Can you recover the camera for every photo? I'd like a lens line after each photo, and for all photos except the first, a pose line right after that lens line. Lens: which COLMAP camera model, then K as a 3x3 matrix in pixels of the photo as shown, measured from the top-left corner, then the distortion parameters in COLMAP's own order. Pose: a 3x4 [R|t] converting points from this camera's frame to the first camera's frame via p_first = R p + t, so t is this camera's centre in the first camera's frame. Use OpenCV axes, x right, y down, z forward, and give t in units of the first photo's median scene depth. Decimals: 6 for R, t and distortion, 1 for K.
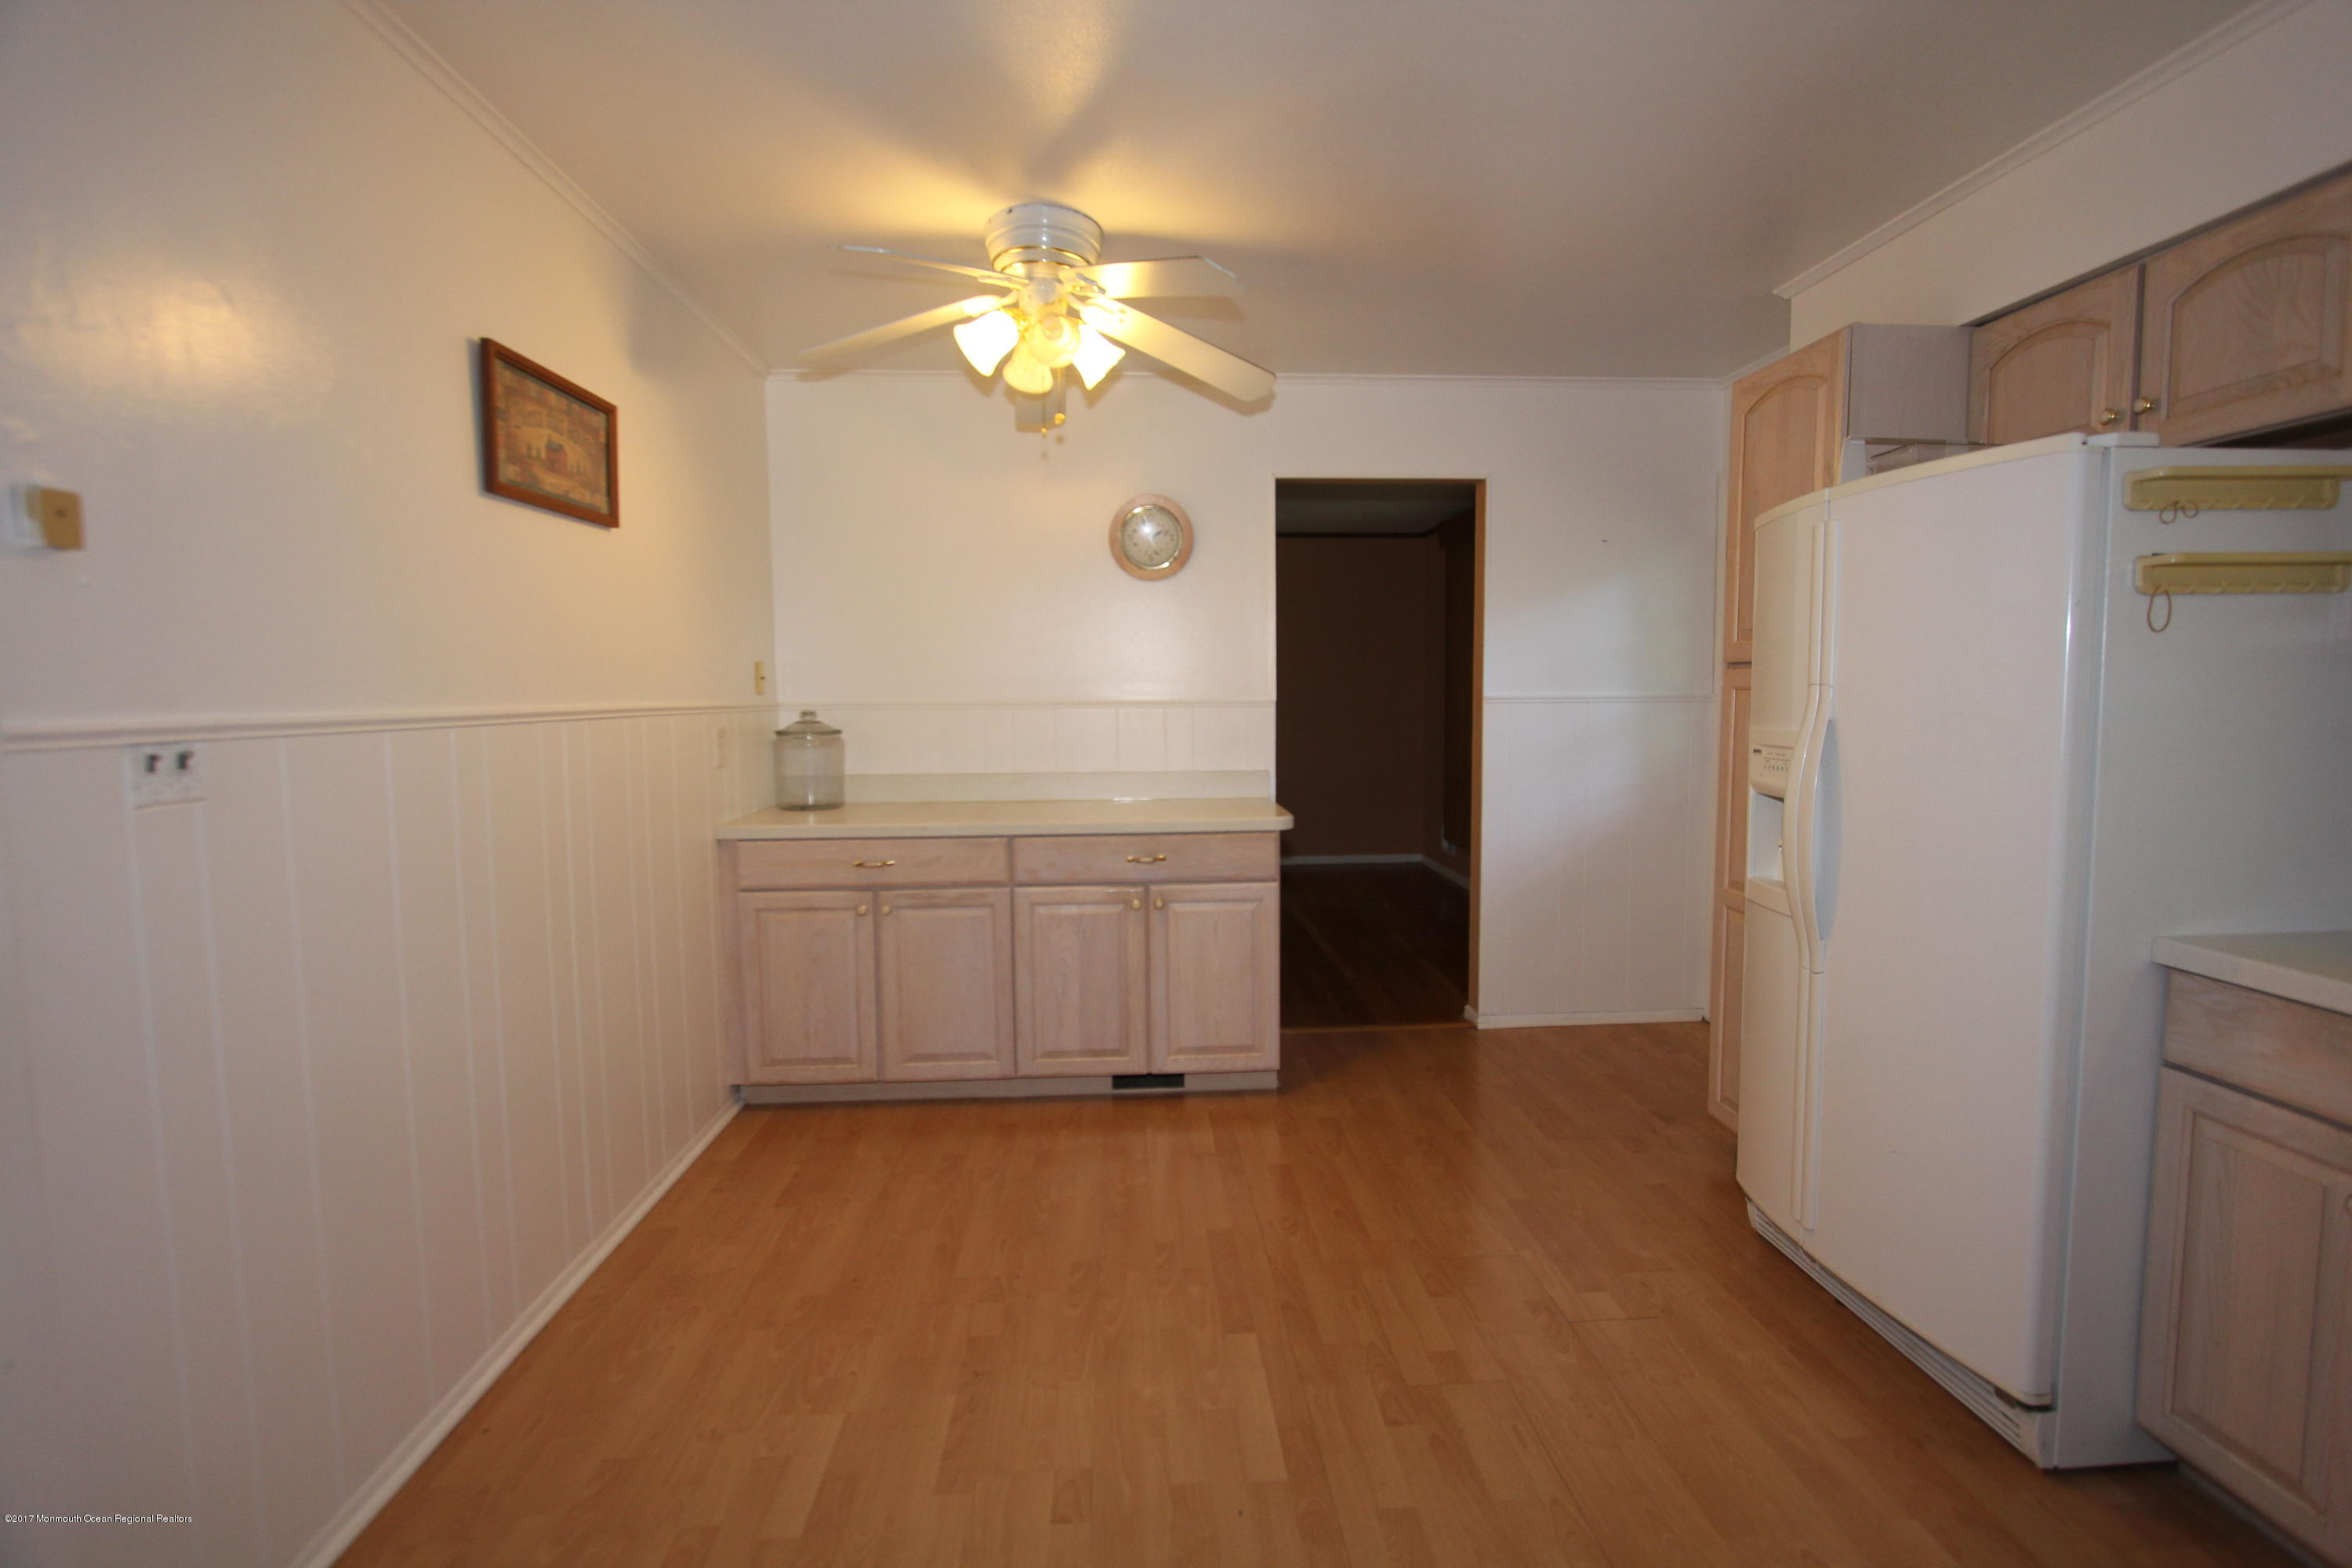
lens RADIAL K [[1074.4, 0, 1192.8], [0, 1074.4, 775.0], [0, 0, 1]] dist [-0.012420, -0.001390]
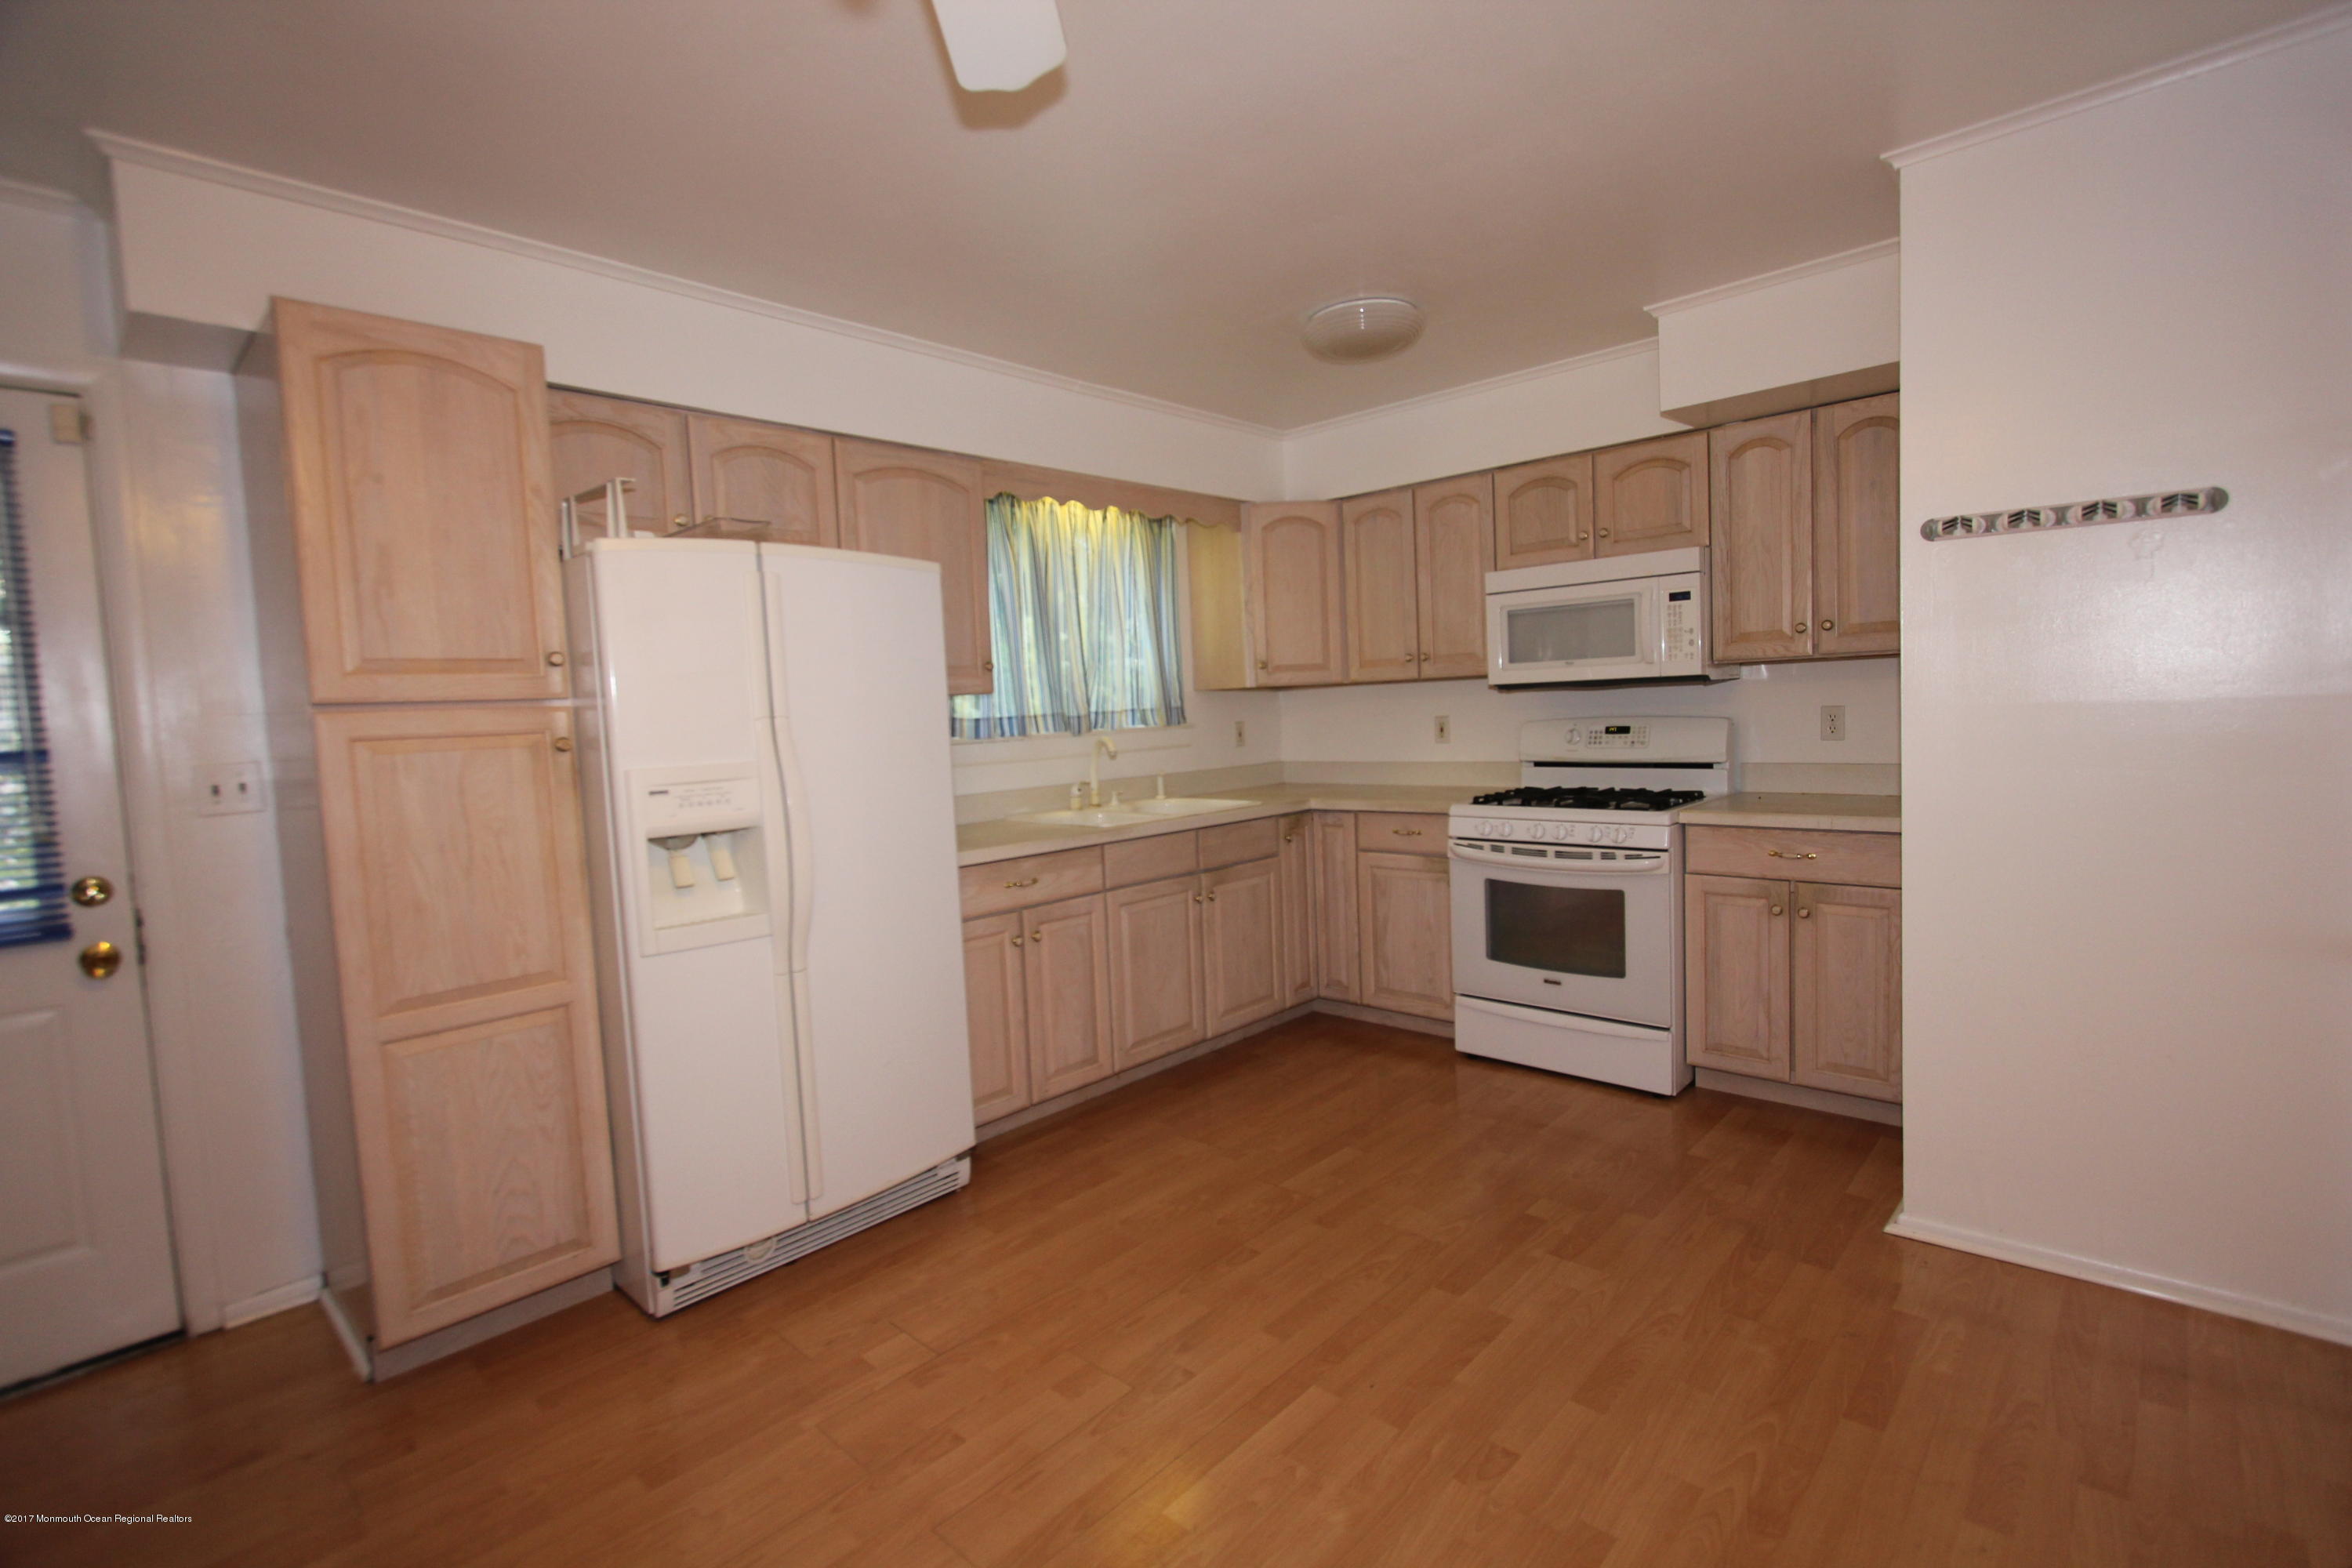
lens RADIAL K [[1074.4, 0, 1195.7], [0, 1074.4, 783.5], [0, 0, 1]] dist [-0.012420, -0.001390]
pose [[-0.687044, -0.015489, 0.726451, -0.393919], [0.106184, 0.986900, 0.121466, -0.078133], [-0.718816, 0.160590, -0.676398, 1.074771]]
